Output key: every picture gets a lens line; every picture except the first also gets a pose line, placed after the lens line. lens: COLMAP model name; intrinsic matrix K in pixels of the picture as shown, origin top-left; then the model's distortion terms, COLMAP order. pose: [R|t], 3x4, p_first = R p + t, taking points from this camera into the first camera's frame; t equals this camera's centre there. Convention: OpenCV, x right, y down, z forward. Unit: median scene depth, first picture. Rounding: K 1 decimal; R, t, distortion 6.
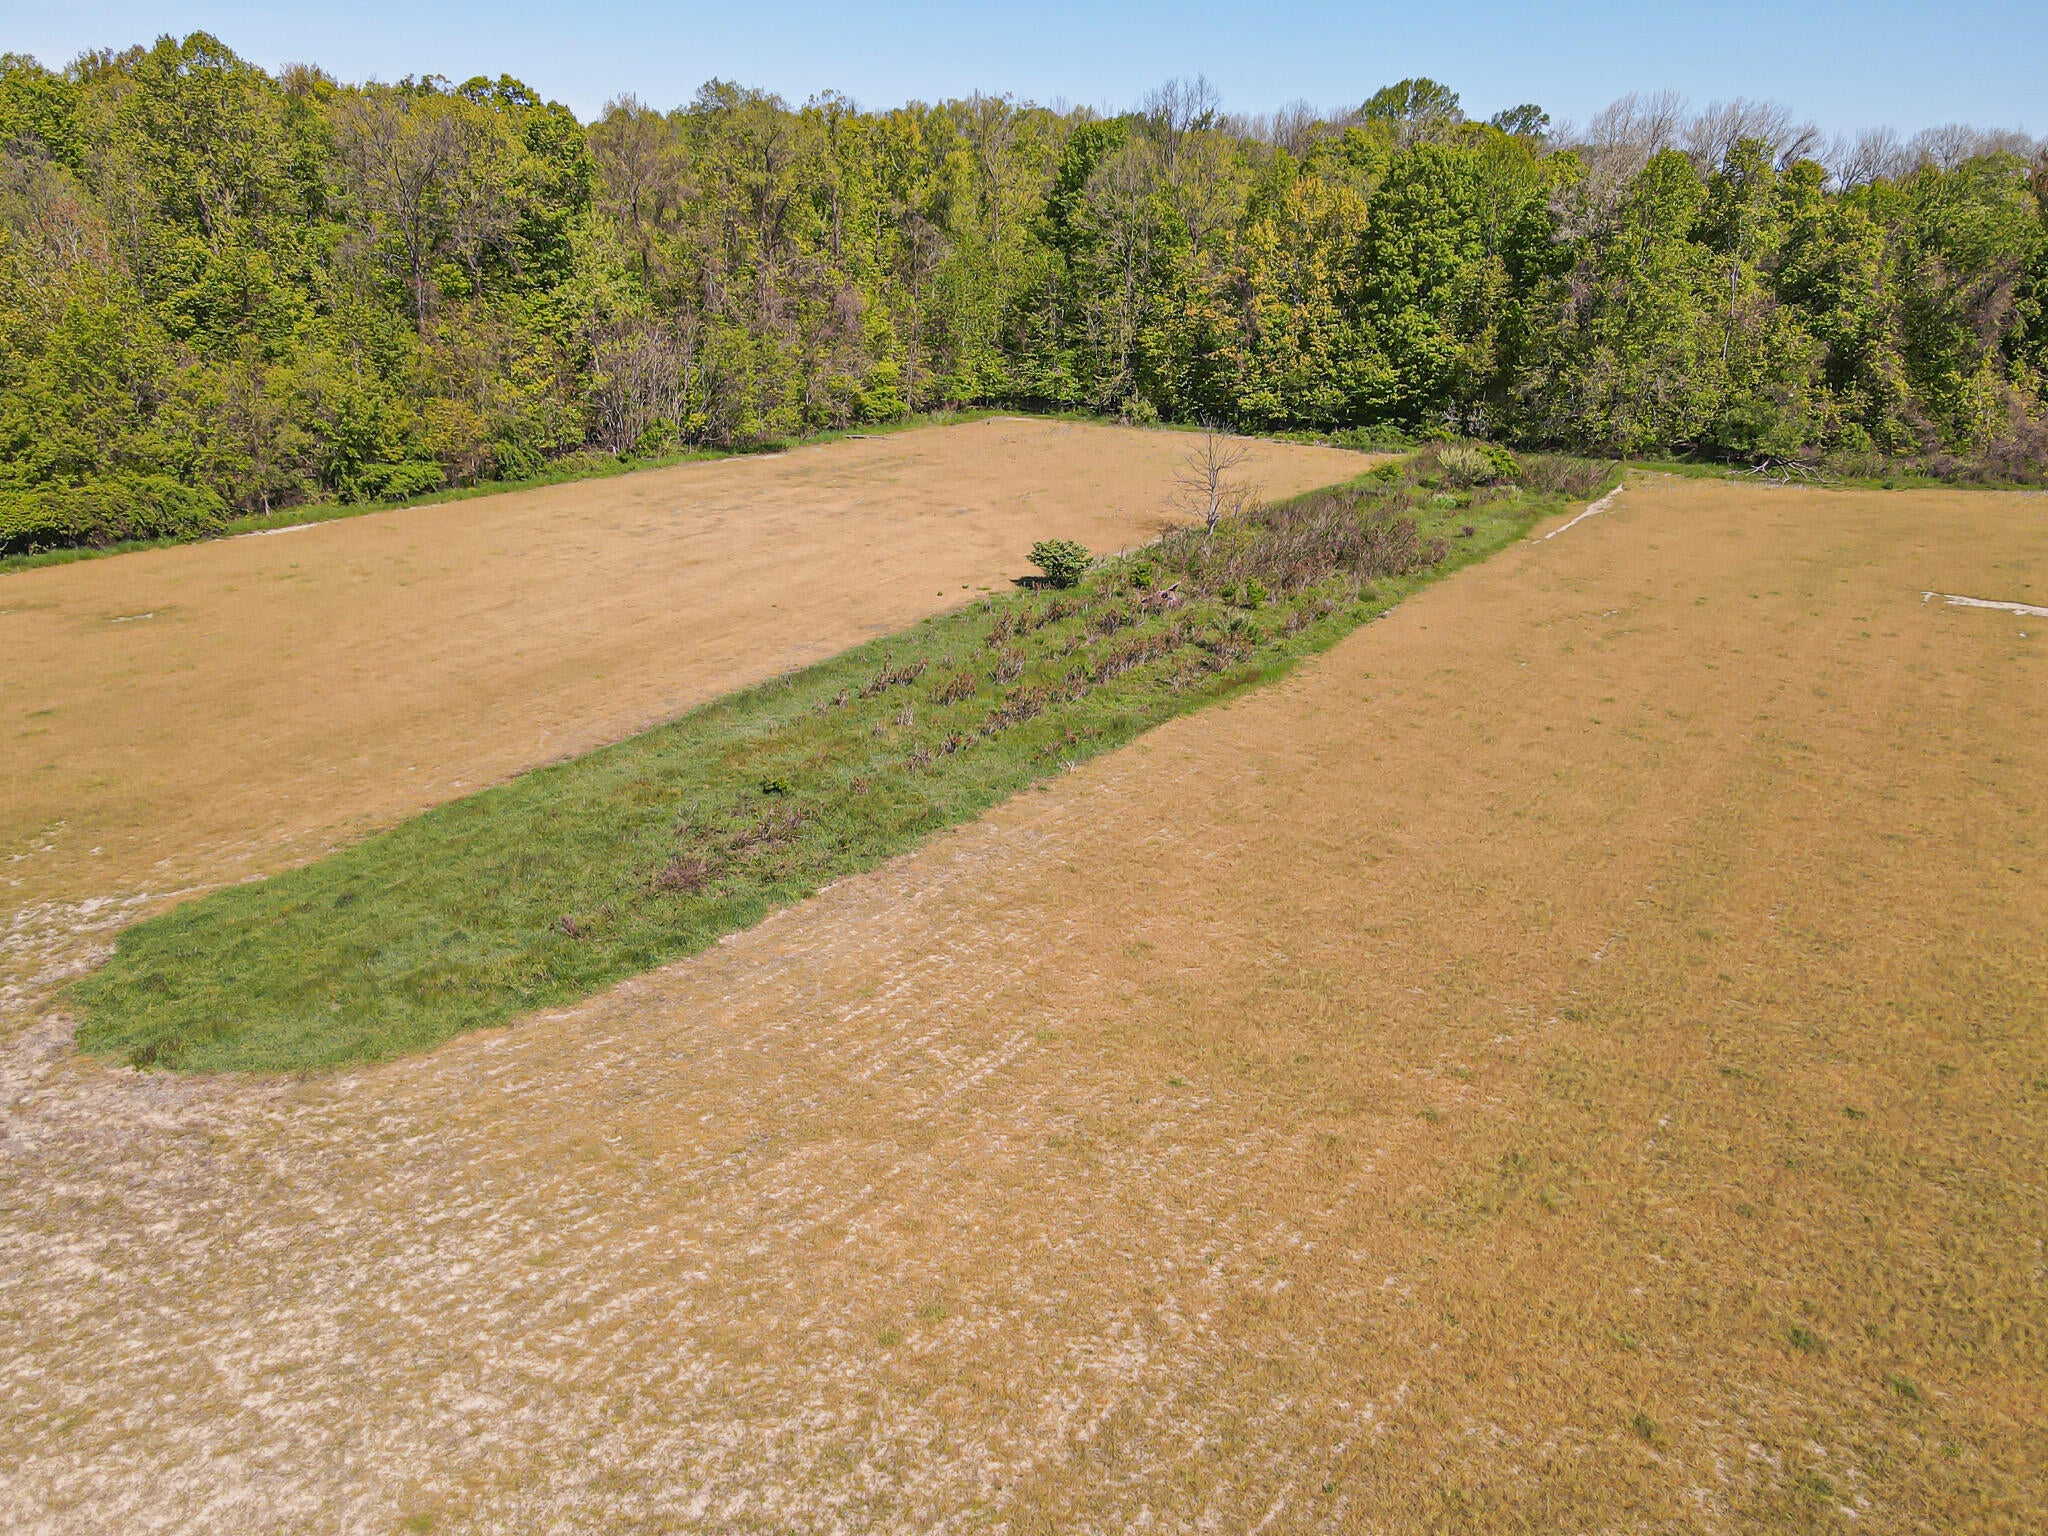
lens RADIAL K [[1459.5, 0, 1023.5], [0, 1459.5, 761.0], [0, 0, 1]] dist [-0.001413, 0.006466]
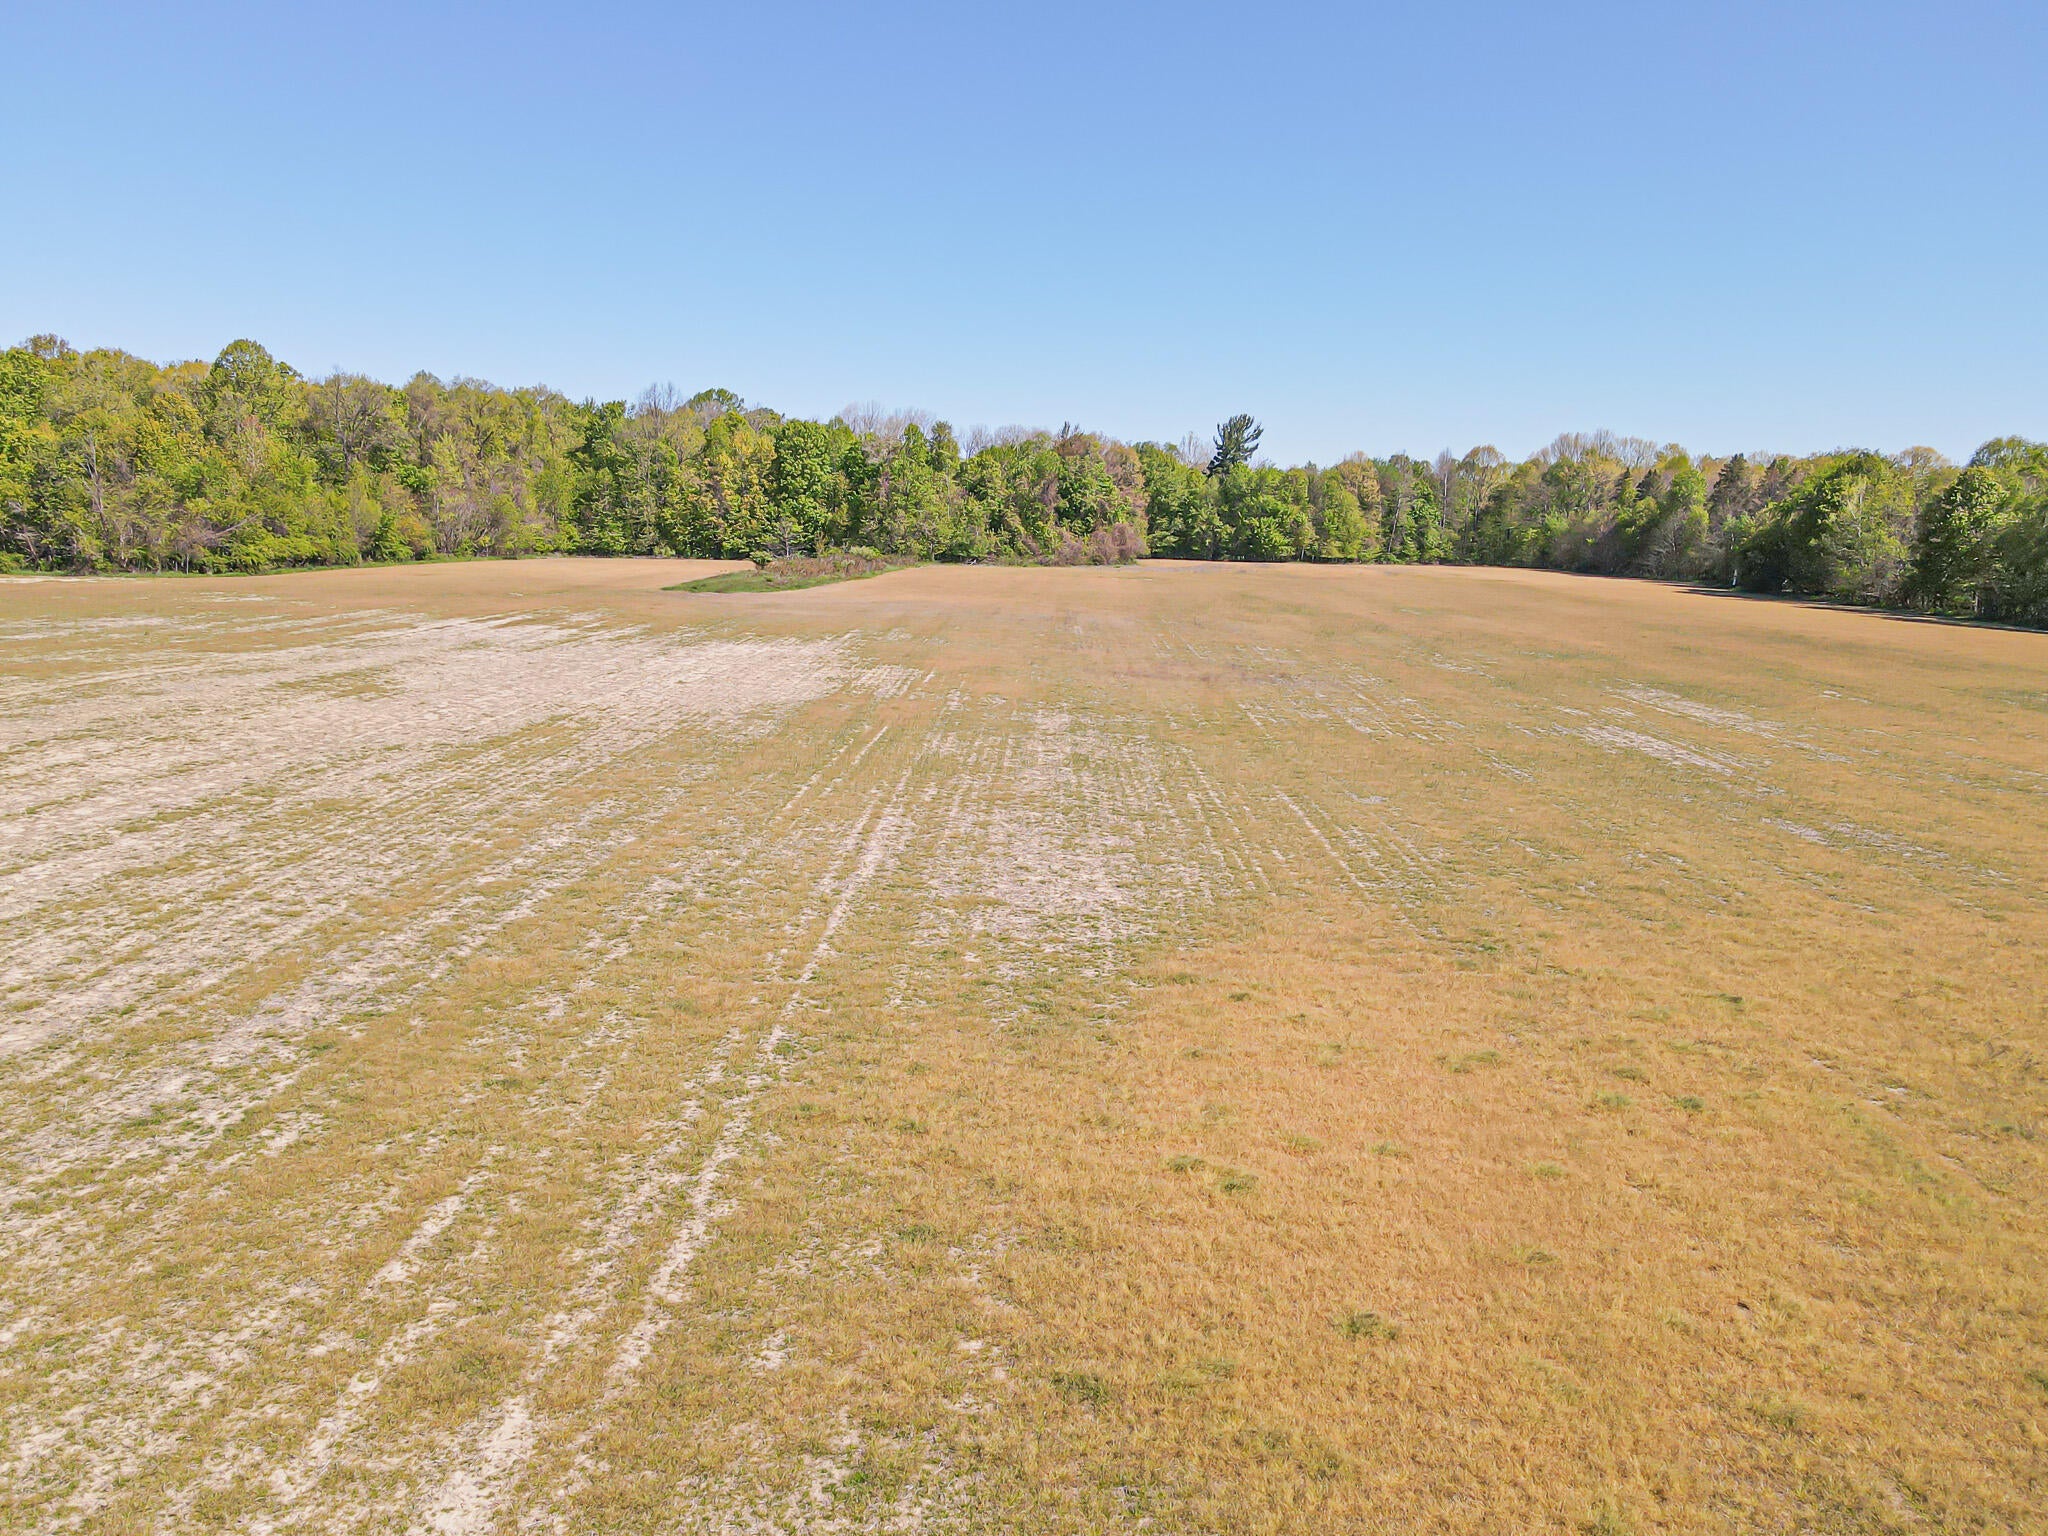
lens RADIAL K [[1459.5, 0, 1021.5], [0, 1459.5, 769.1], [0, 0, 1]] dist [-0.001413, 0.006466]
pose [[0.854205, -0.088696, 0.512316, -0.536377], [0.181120, 0.974386, -0.133296, 0.374279], [-0.487370, 0.206652, 0.848390, -0.763128]]
